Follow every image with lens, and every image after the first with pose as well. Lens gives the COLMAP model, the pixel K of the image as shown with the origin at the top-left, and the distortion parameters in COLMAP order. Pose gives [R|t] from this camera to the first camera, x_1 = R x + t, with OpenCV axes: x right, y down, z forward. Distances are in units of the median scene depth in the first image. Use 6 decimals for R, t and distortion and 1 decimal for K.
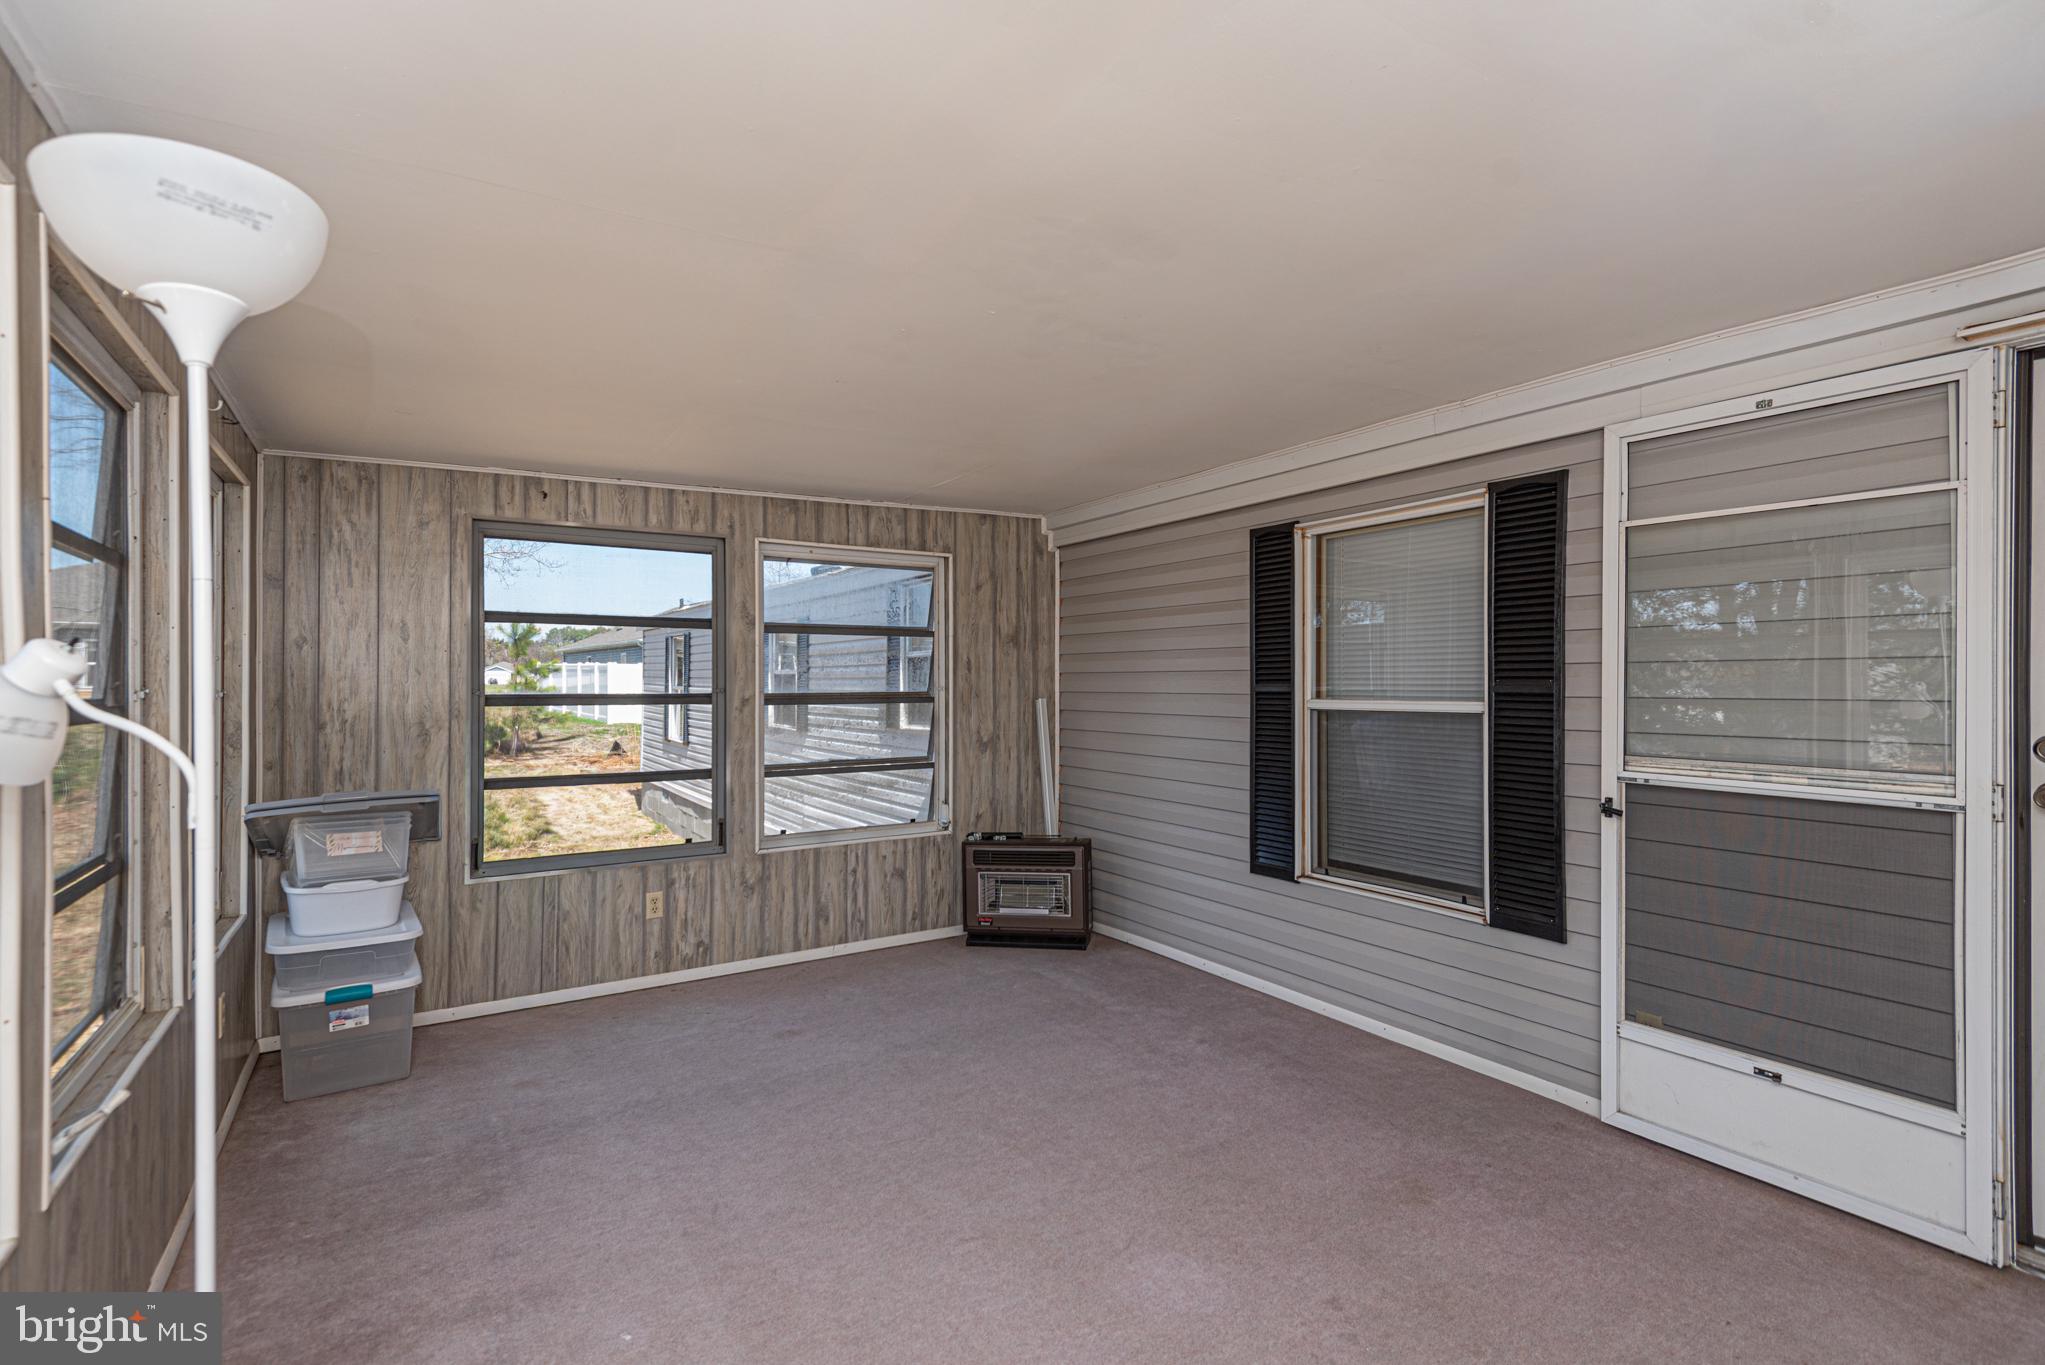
lens RADIAL K [[949.2, 0, 1047.0], [0, 949.2, 675.6], [0, 0, 1]] dist [0.045515, -0.000655]
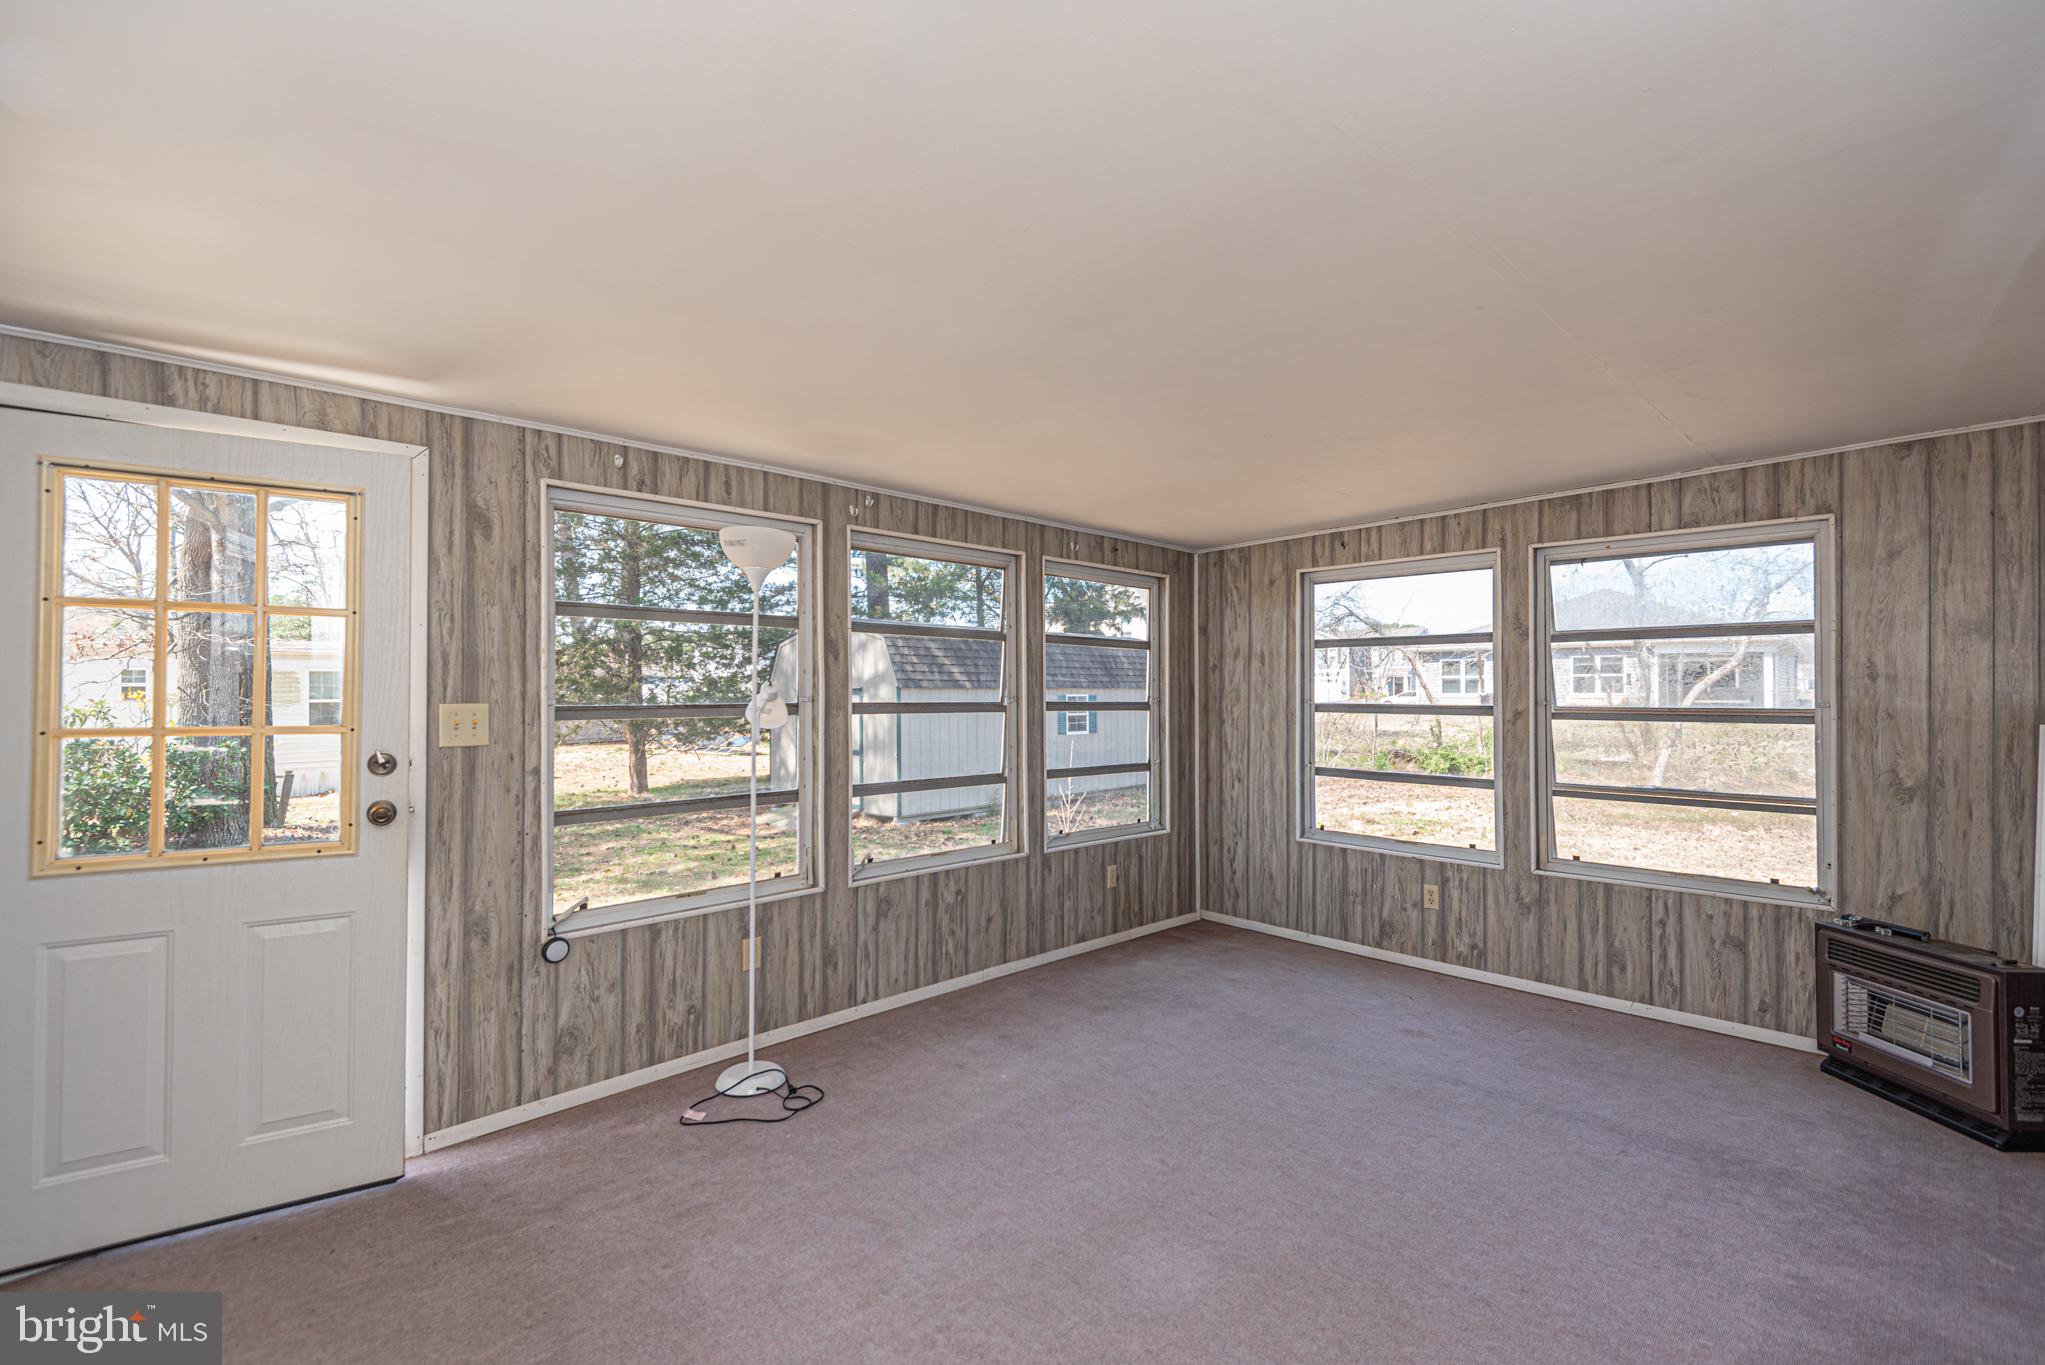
lens RADIAL K [[949.4, 0, 1022.5], [0, 949.4, 682.5], [0, 0, 1]] dist [0.013917, -0.000254]
pose [[0.197779, -0.007261, -0.980220, 0.520506], [0.006353, 0.999961, -0.006125, -0.002903], [0.980226, -0.005016, 0.197818, 0.296434]]
